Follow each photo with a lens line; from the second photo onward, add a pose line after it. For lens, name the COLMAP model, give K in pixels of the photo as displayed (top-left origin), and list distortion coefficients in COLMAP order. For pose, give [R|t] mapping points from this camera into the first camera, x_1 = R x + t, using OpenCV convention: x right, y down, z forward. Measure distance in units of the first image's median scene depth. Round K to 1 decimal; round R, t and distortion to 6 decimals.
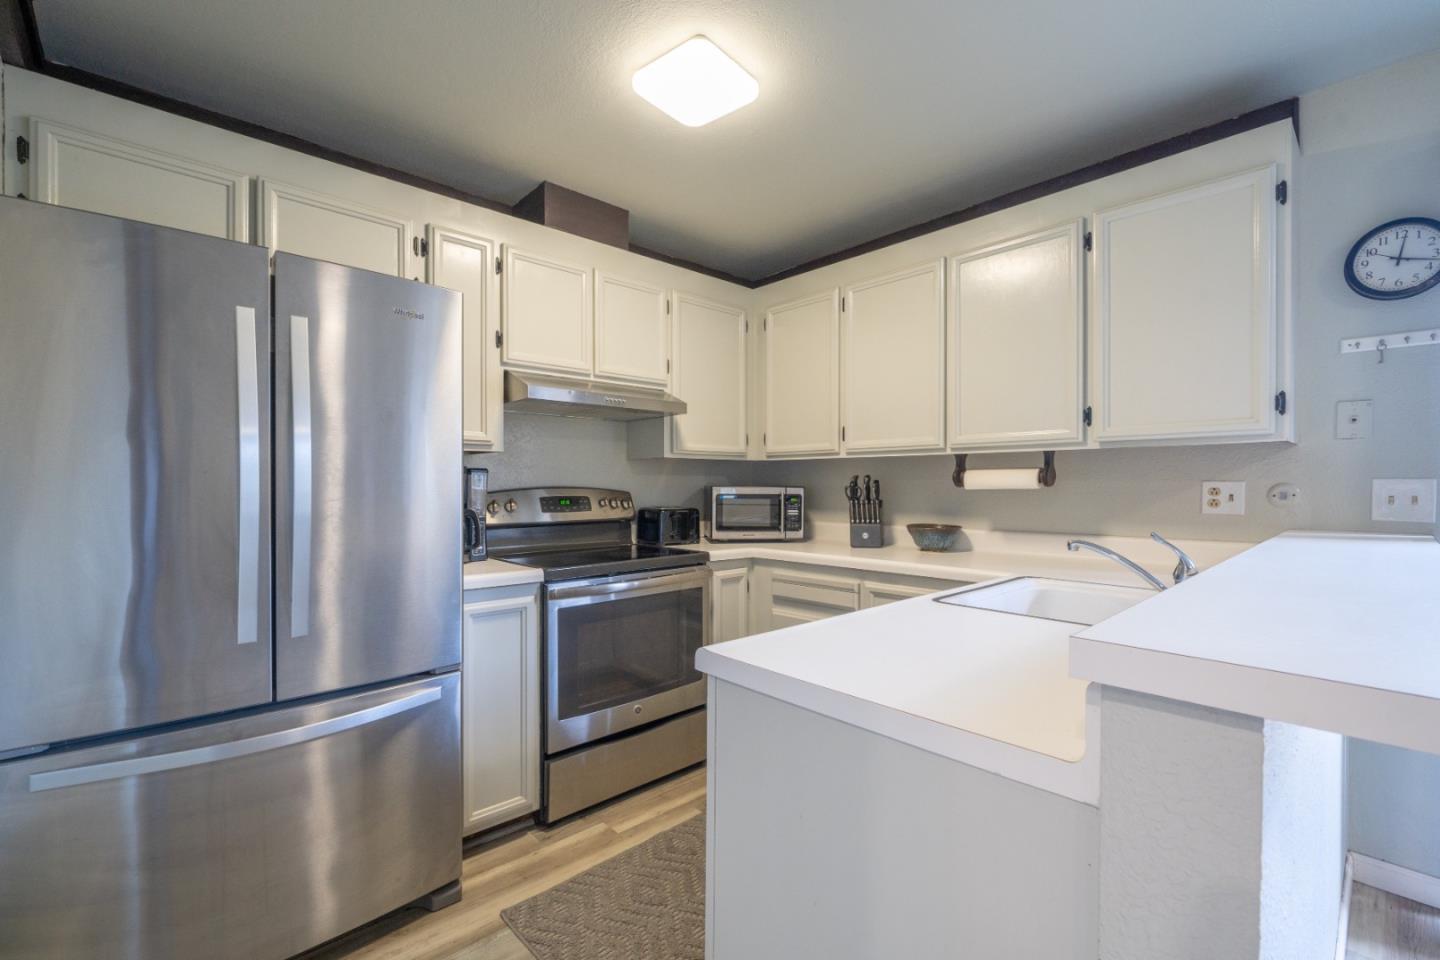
lens RADIAL K [[614.0, 0, 717.5], [0, 614.0, 486.4], [0, 0, 1]] dist [-0.001385, -0.000018]
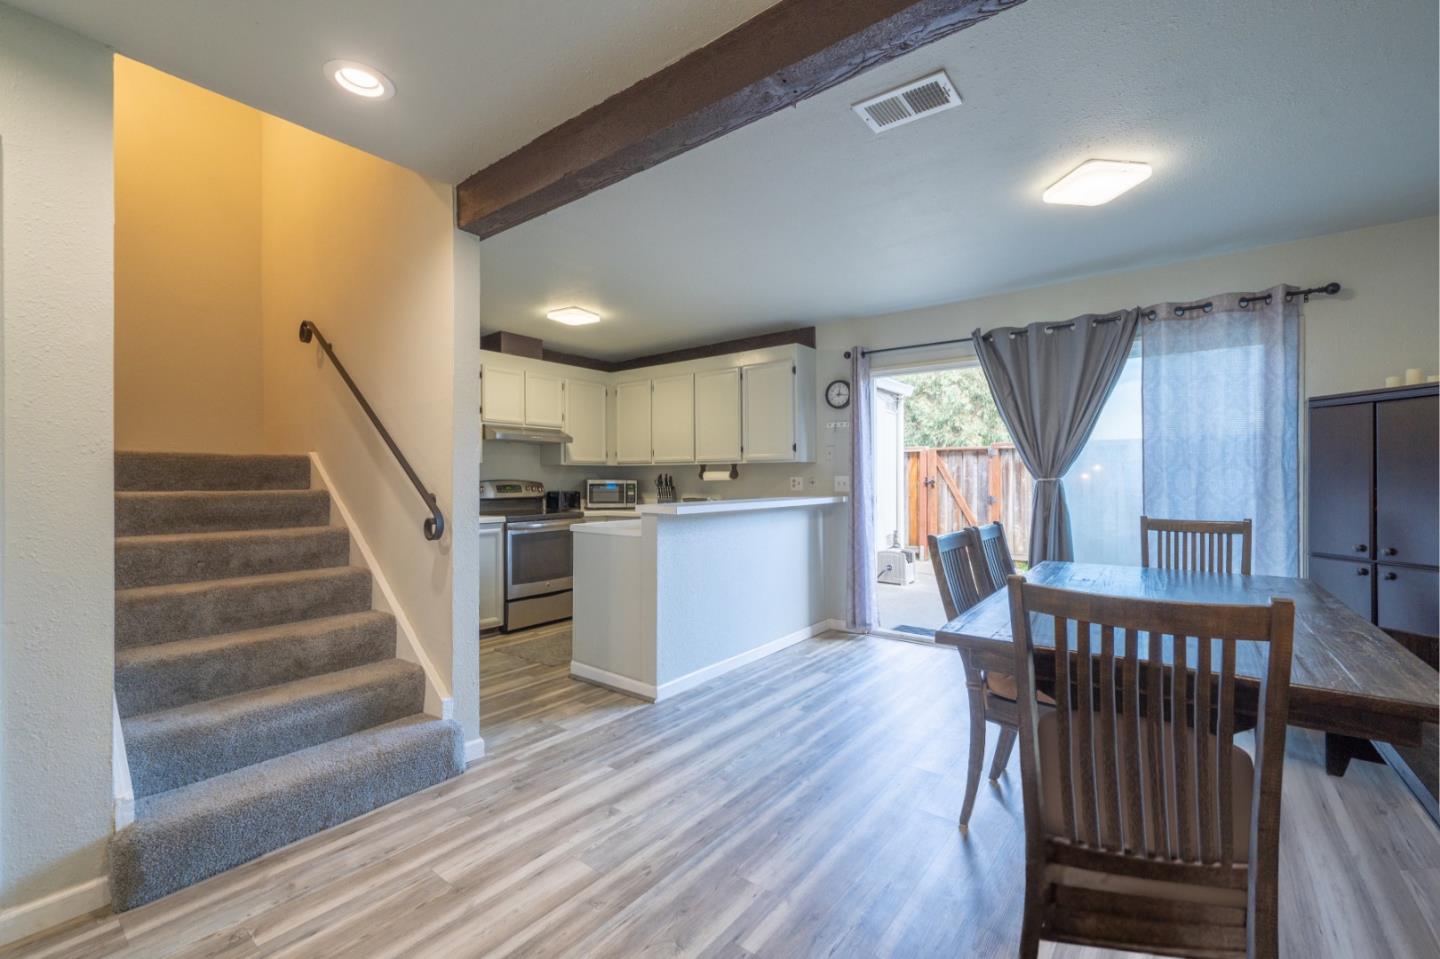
lens RADIAL K [[605.4, 0, 706.7], [0, 605.4, 477.6], [0, 0, 1]] dist [0.001577, 0.000209]
pose [[0.989046, -0.000979, 0.147608, 0.092332], [0.002037, 0.999973, -0.007021, 0.008780], [-0.147597, 0.007245, 0.989021, -1.025642]]
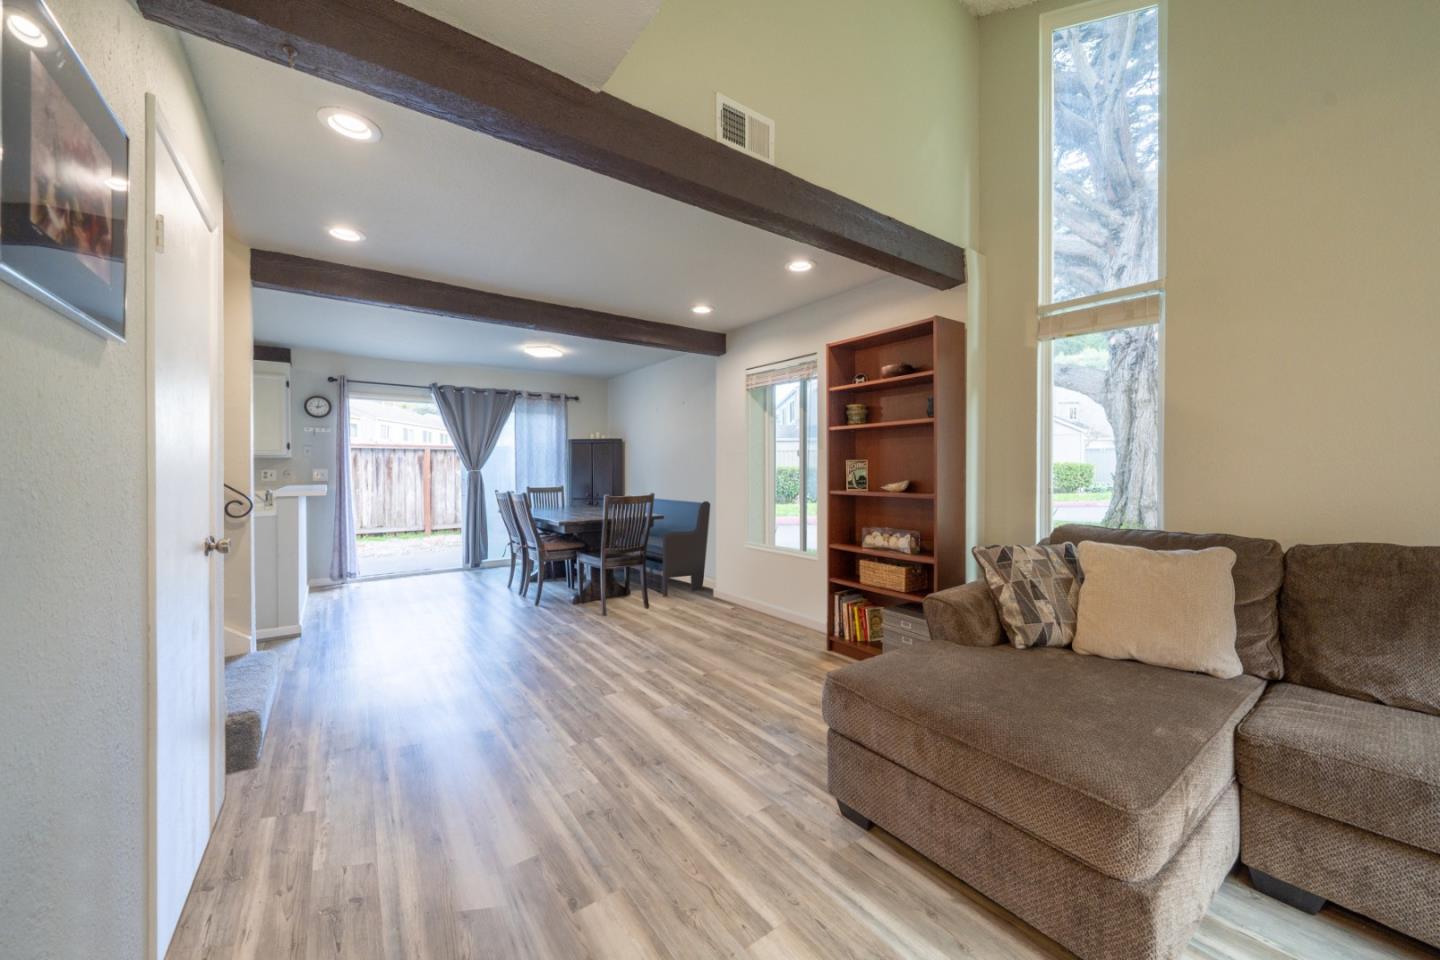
lens RADIAL K [[552.5, 0, 742.4], [0, 552.5, 473.4], [0, 0, 1]] dist [0.000967, 0.000058]
pose [[0.096984, -0.006558, 0.995264, -1.210588], [0.009663, 0.999937, 0.005647, 0.013107], [-0.995239, 0.009070, 0.097041, -1.154232]]
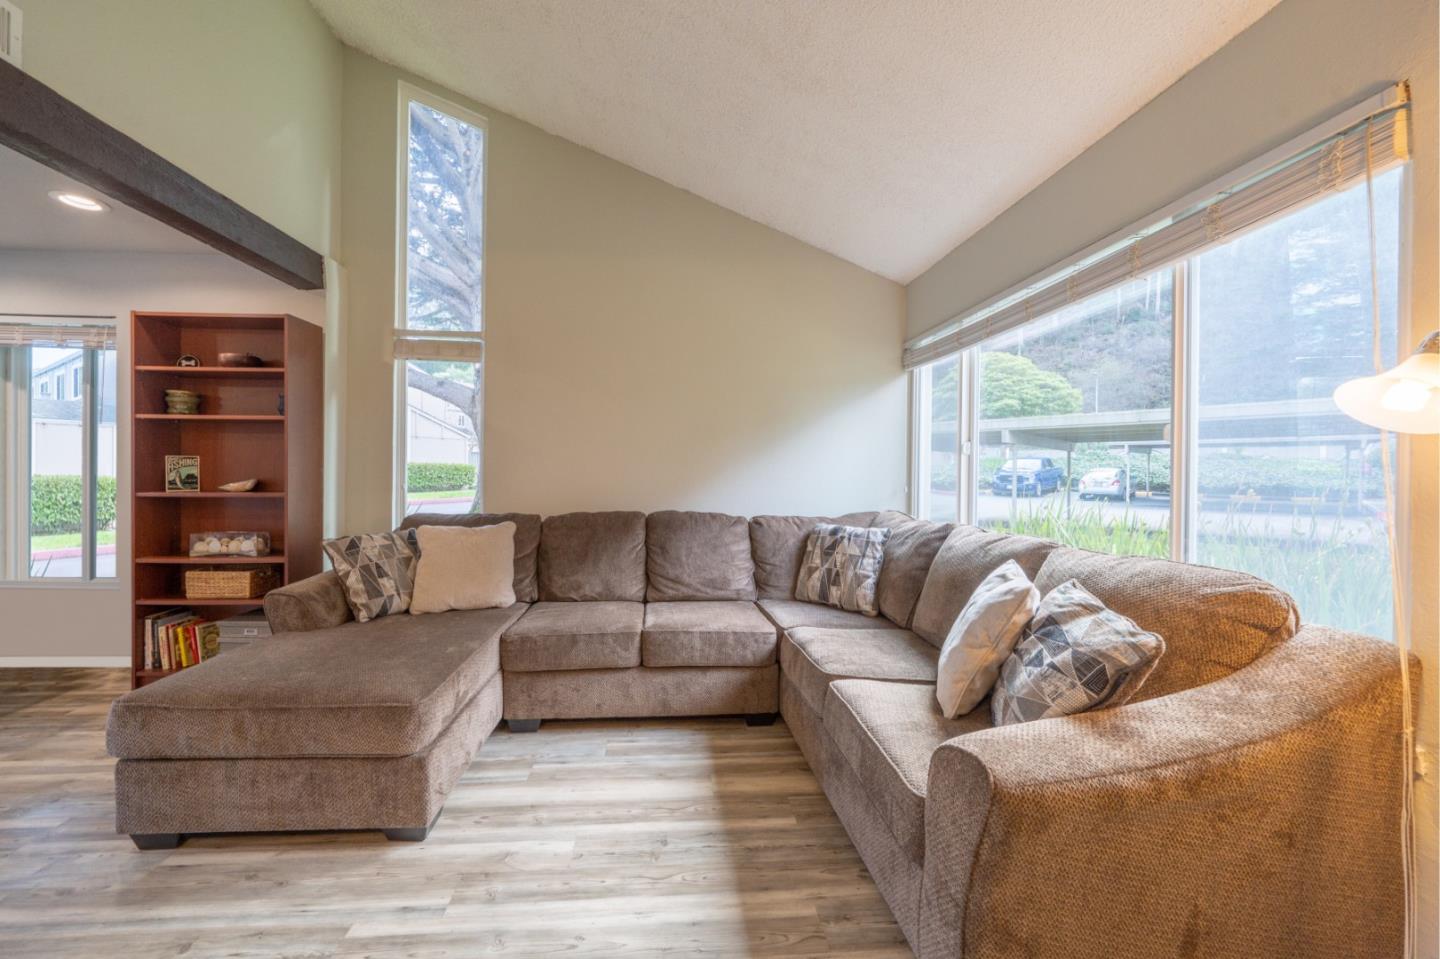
lens RADIAL K [[526.9, 0, 718.5], [0, 526.9, 474.6], [0, 0, 1]] dist [-0.005671, 0.000396]
pose [[-0.768275, -0.009157, 0.640055, -1.435926], [-0.002407, 0.999932, 0.011417, 0.015272], [-0.640116, 0.007230, -0.768244, -1.182044]]
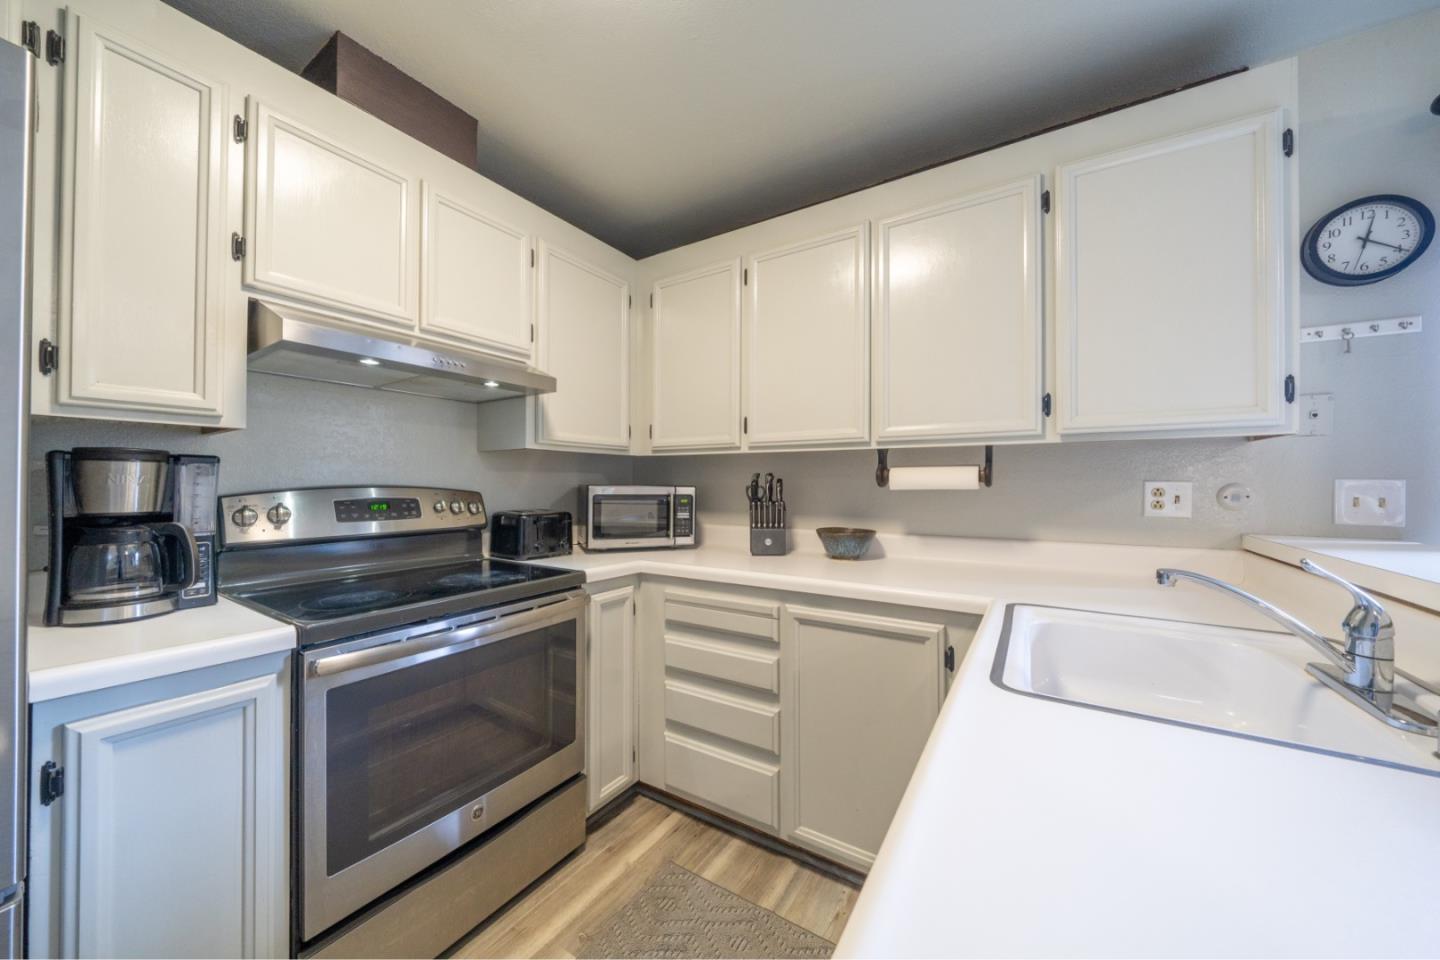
lens RADIAL K [[498.6, 0, 714.9], [0, 498.6, 480.4], [0, 0, 1]] dist [-0.008348, -0.000047]
pose [[0.968796, 0.004950, 0.247810, -0.011409], [-0.002569, 0.999947, -0.009930, -0.000463], [-0.247846, 0.008984, 0.968758, 0.350502]]
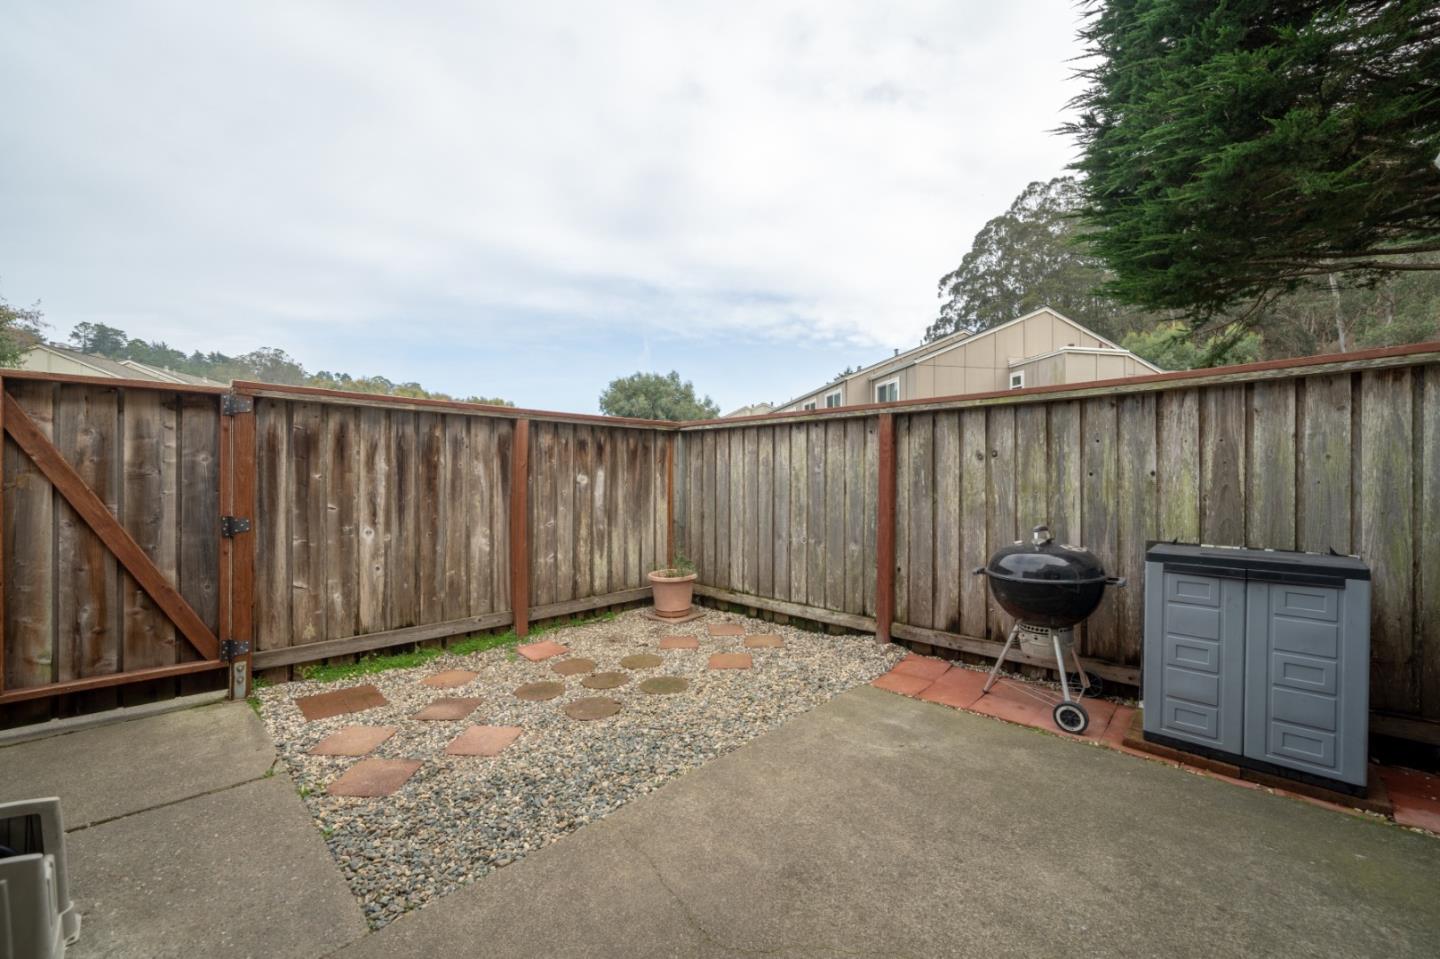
lens RADIAL K [[574.7, 0, 715.7], [0, 574.7, 480.9], [0, 0, 1]] dist [0.015632, 0.000129]
pose [[-0.033028, 0.000201, 0.999454, 0.815671], [0.003760, 0.999993, -0.000077, 0.017354], [-0.999447, 0.003756, -0.033029, 0.924473]]
